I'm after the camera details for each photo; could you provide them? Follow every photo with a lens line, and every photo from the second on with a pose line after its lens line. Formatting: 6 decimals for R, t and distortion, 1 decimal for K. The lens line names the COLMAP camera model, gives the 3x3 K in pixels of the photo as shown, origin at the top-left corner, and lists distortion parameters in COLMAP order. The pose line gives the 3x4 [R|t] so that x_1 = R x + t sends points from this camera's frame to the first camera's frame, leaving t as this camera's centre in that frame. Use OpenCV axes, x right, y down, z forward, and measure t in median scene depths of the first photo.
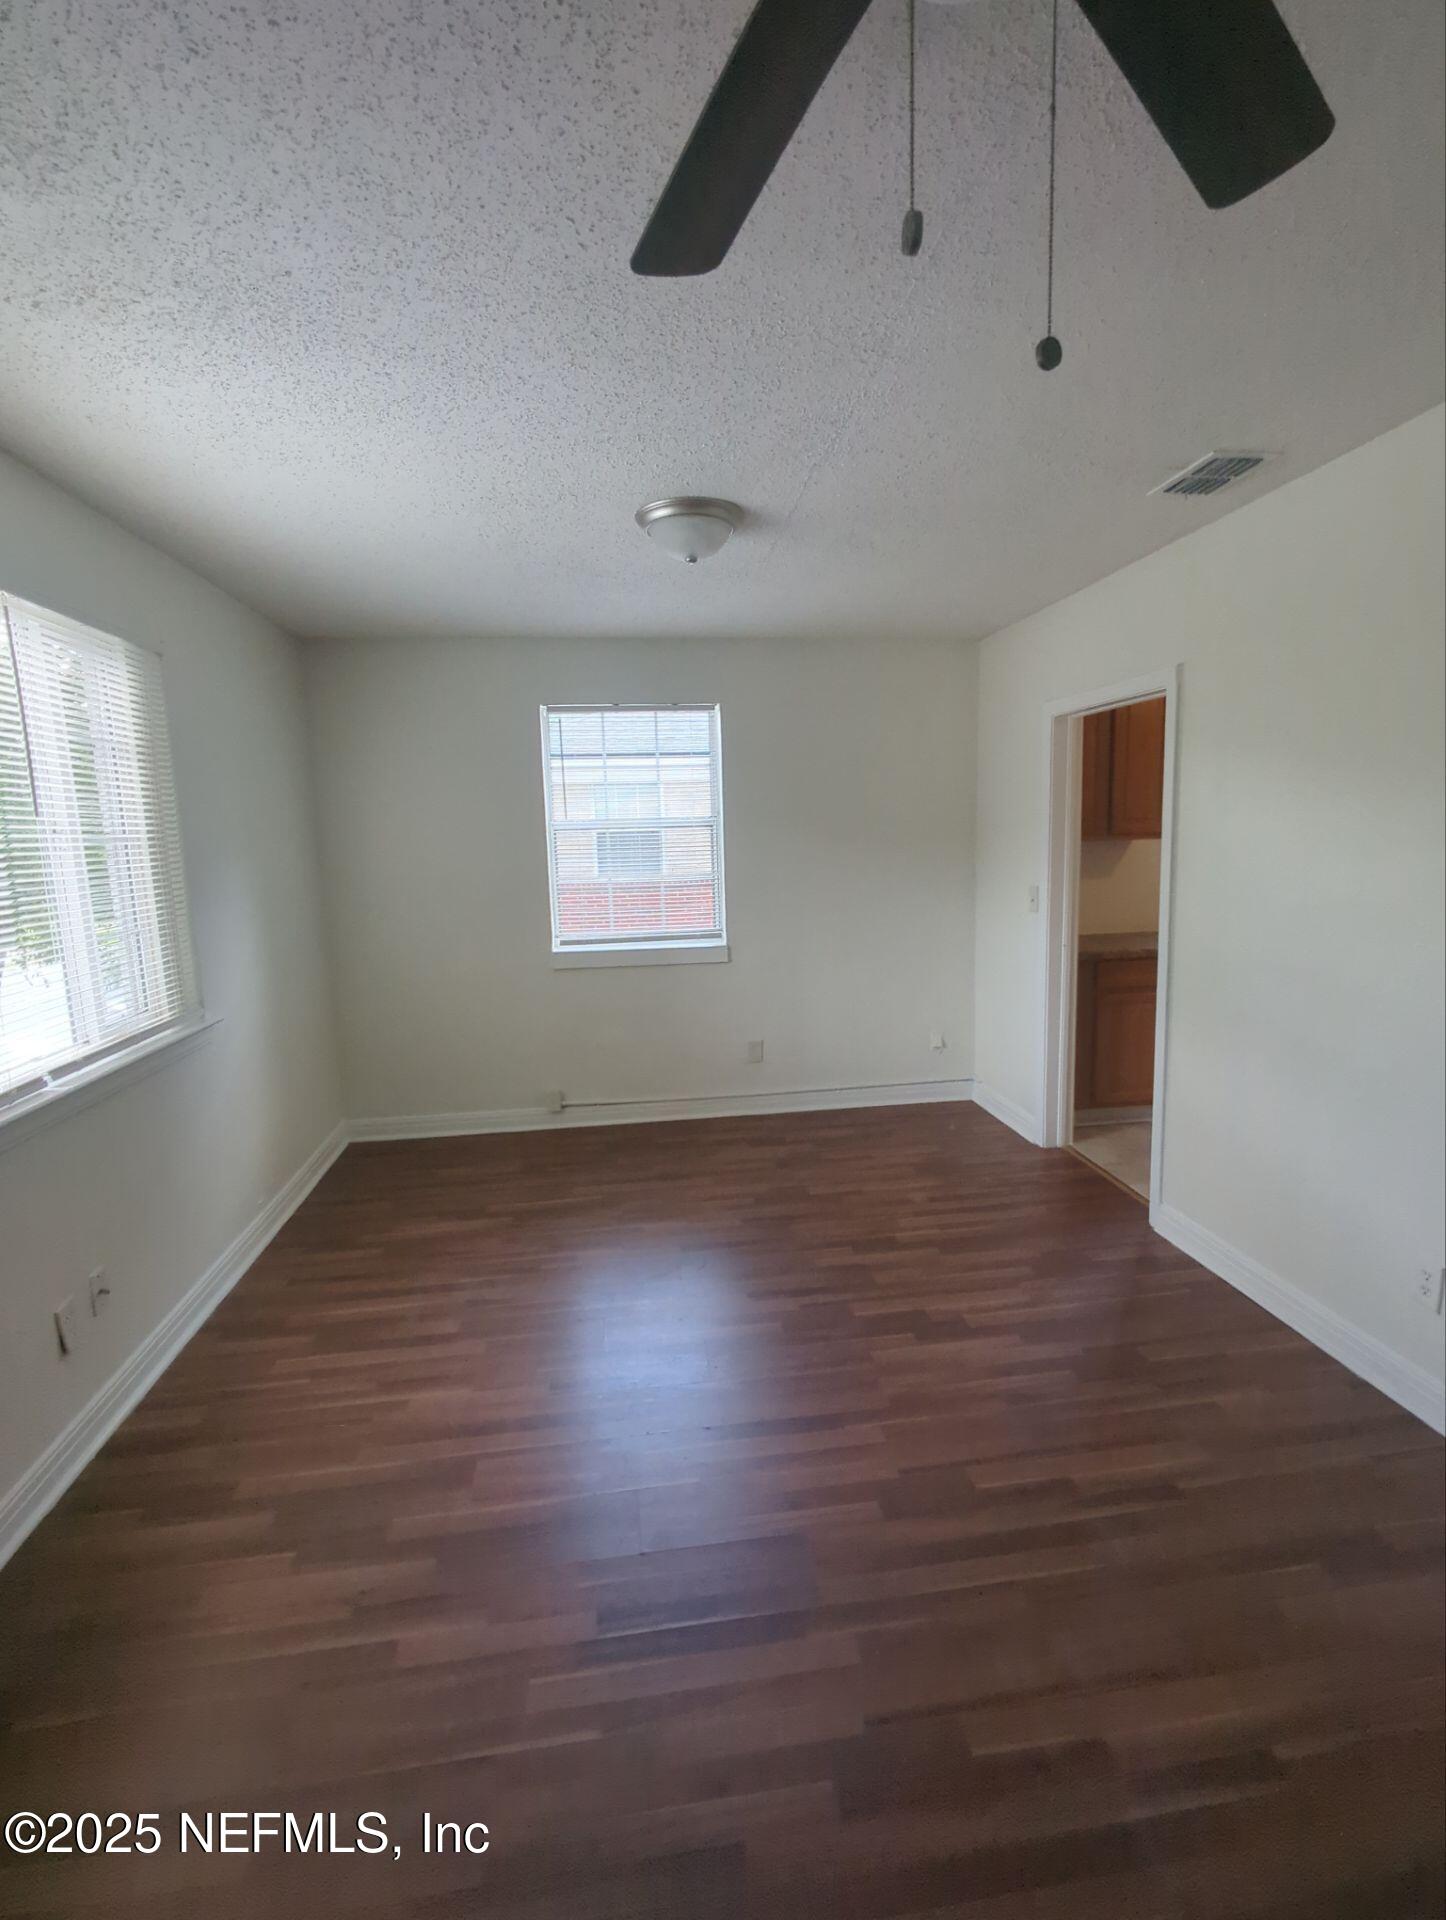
lens RADIAL K [[902.3, 0, 723.0], [0, 902.3, 960.0], [0, 0, 1]] dist [0.004480, -0.000610]
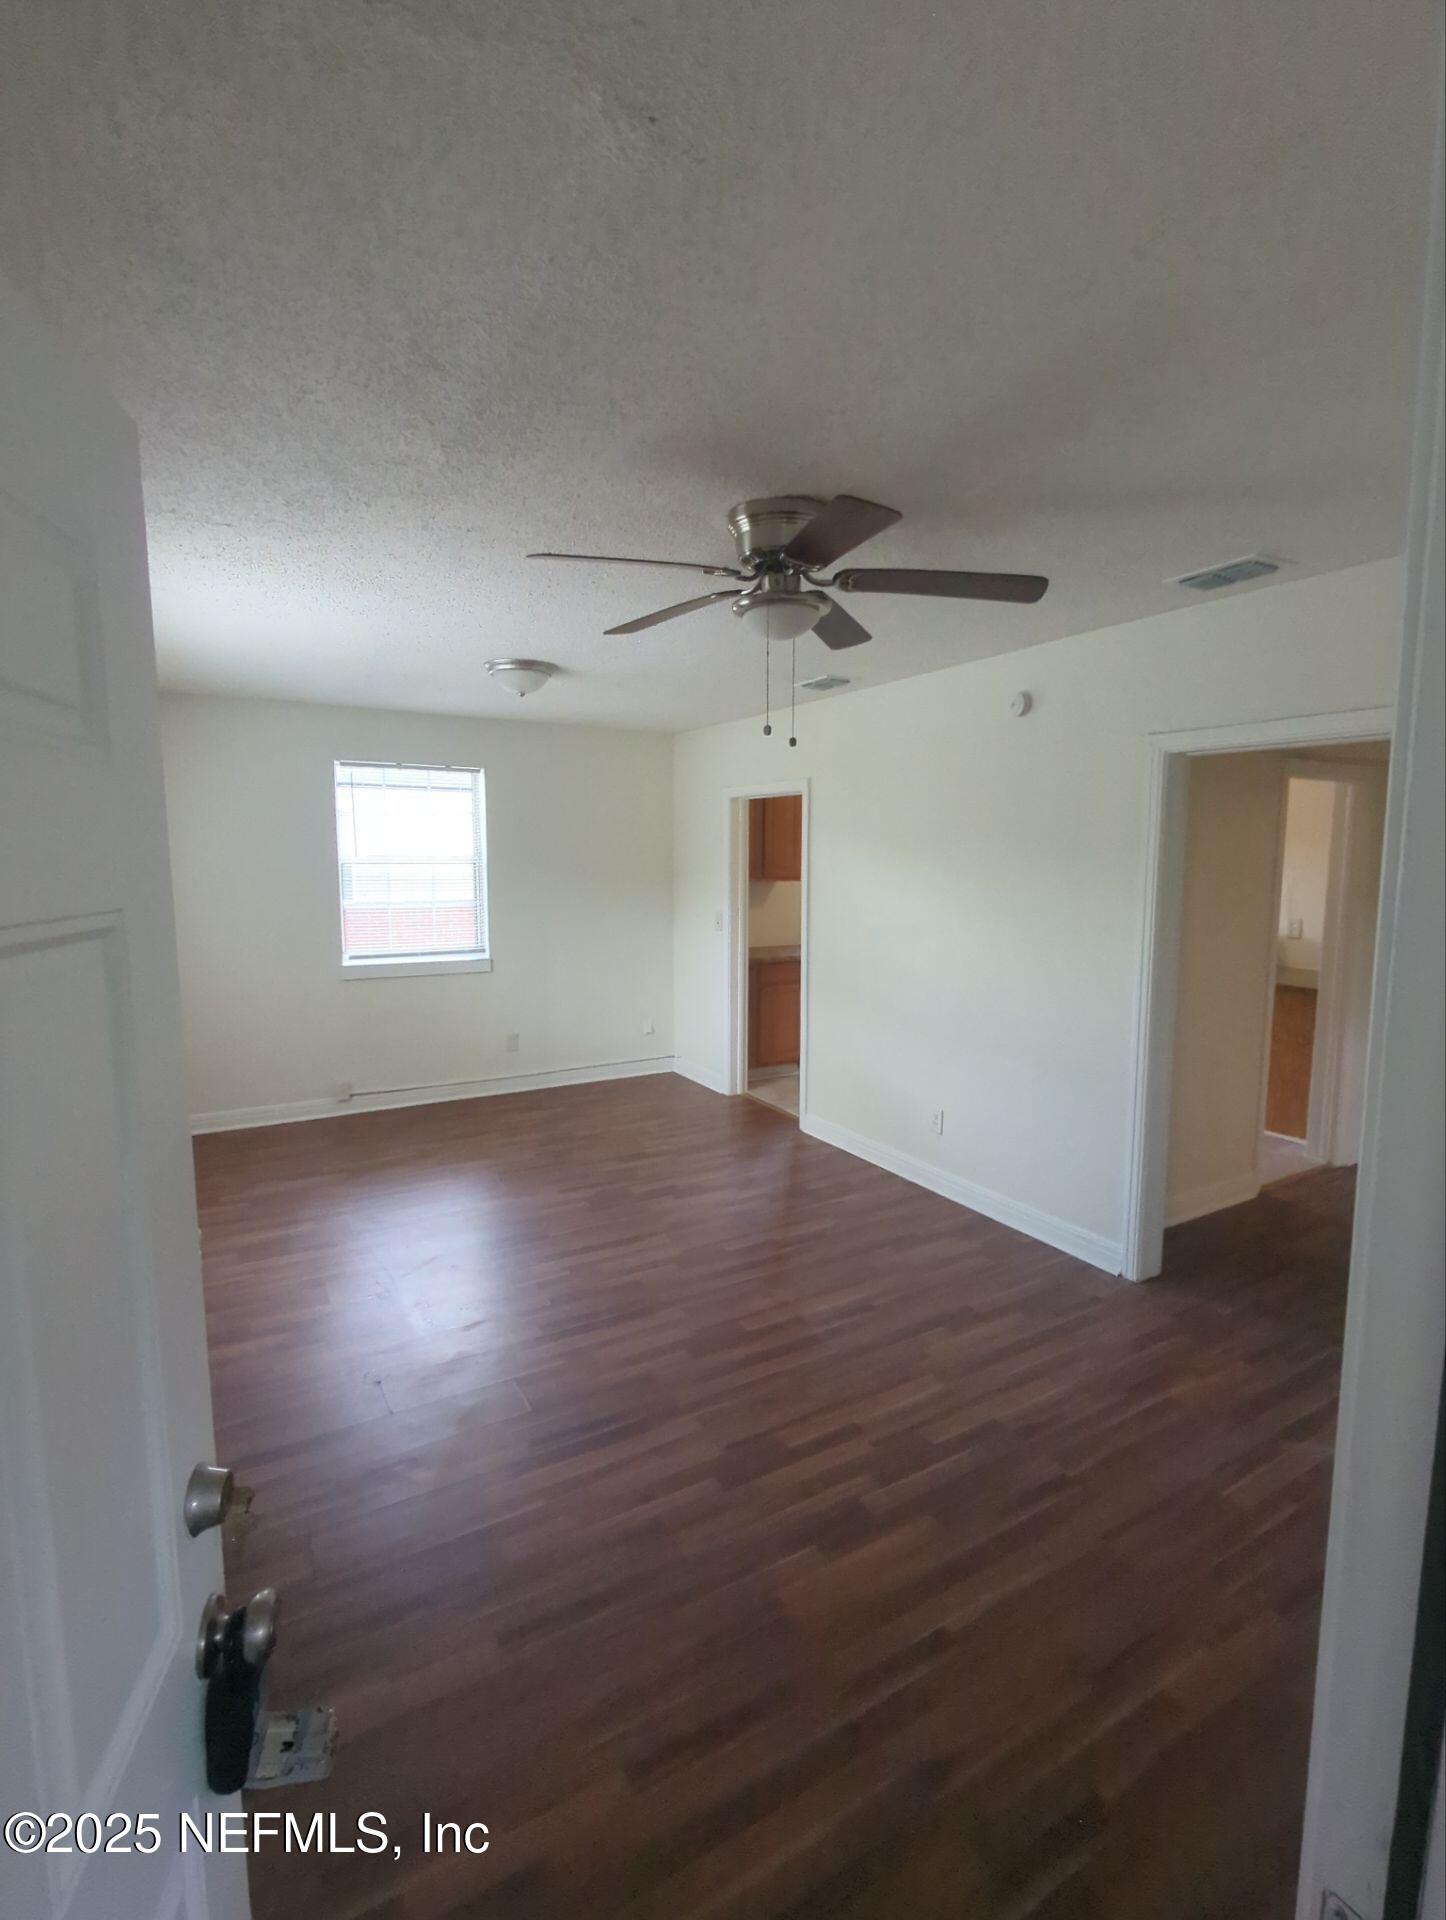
lens RADIAL K [[902.3, 0, 723.0], [0, 902.3, 960.0], [0, 0, 1]] dist [0.004480, -0.000610]
pose [[0.925019, -0.010842, 0.379765, -0.202272], [0.021758, 0.999464, -0.024465, 0.027964], [-0.379296, 0.030894, 0.924759, -0.338271]]
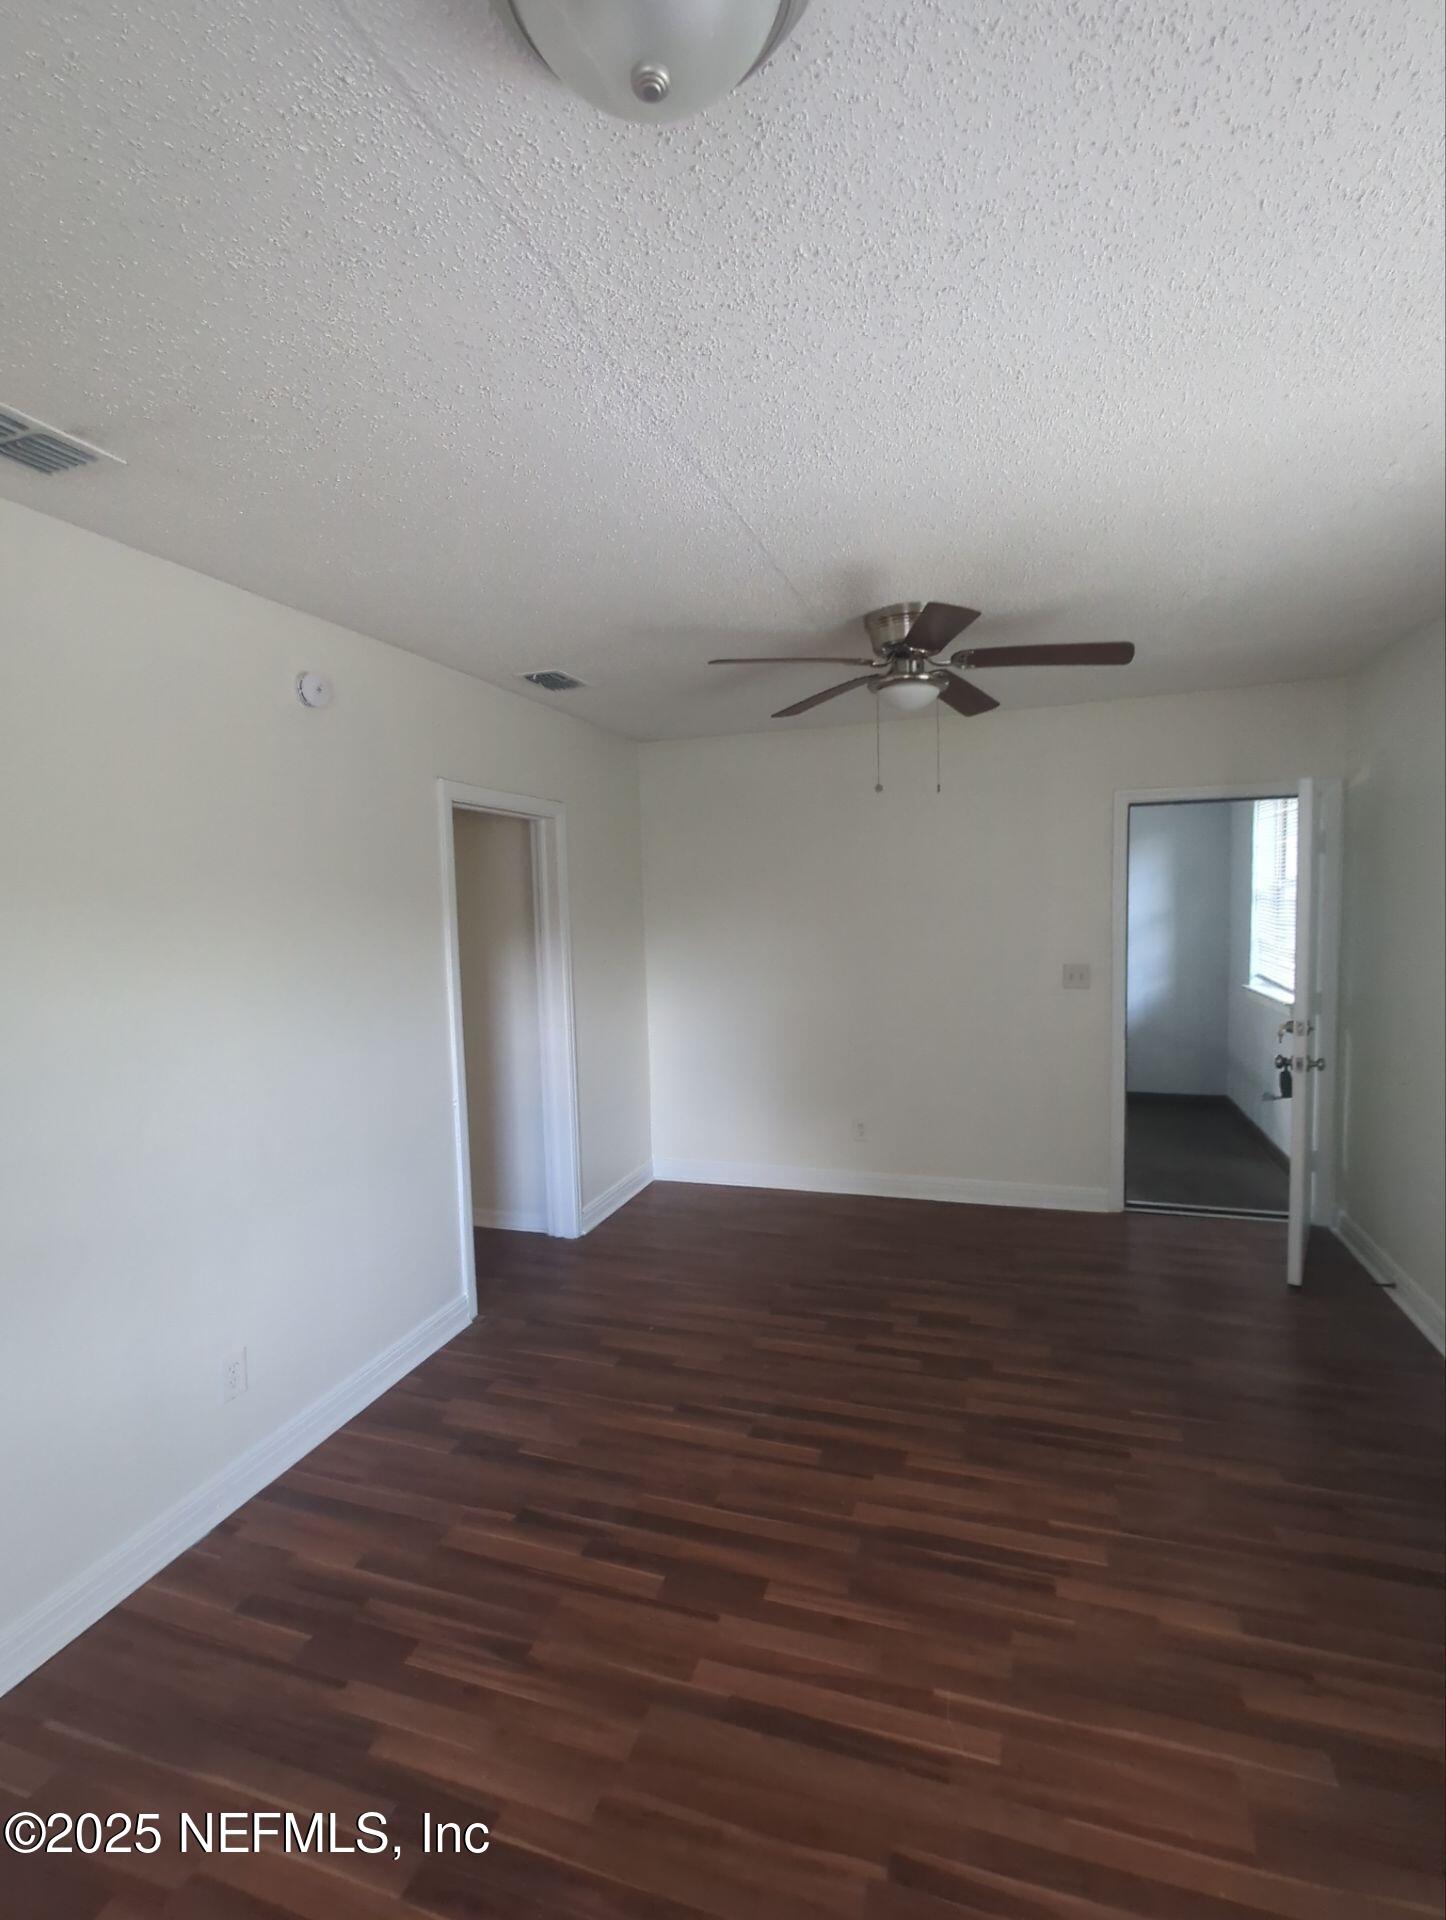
lens RADIAL K [[859.6, 0, 729.9], [0, 859.6, 960.1], [0, 0, 1]] dist [0.000337, -0.000082]
pose [[-0.895081, 0.027290, 0.445068, -0.121159], [0.118584, 0.976750, 0.178595, -0.134002], [-0.429847, 0.212635, -0.877507, 0.853246]]
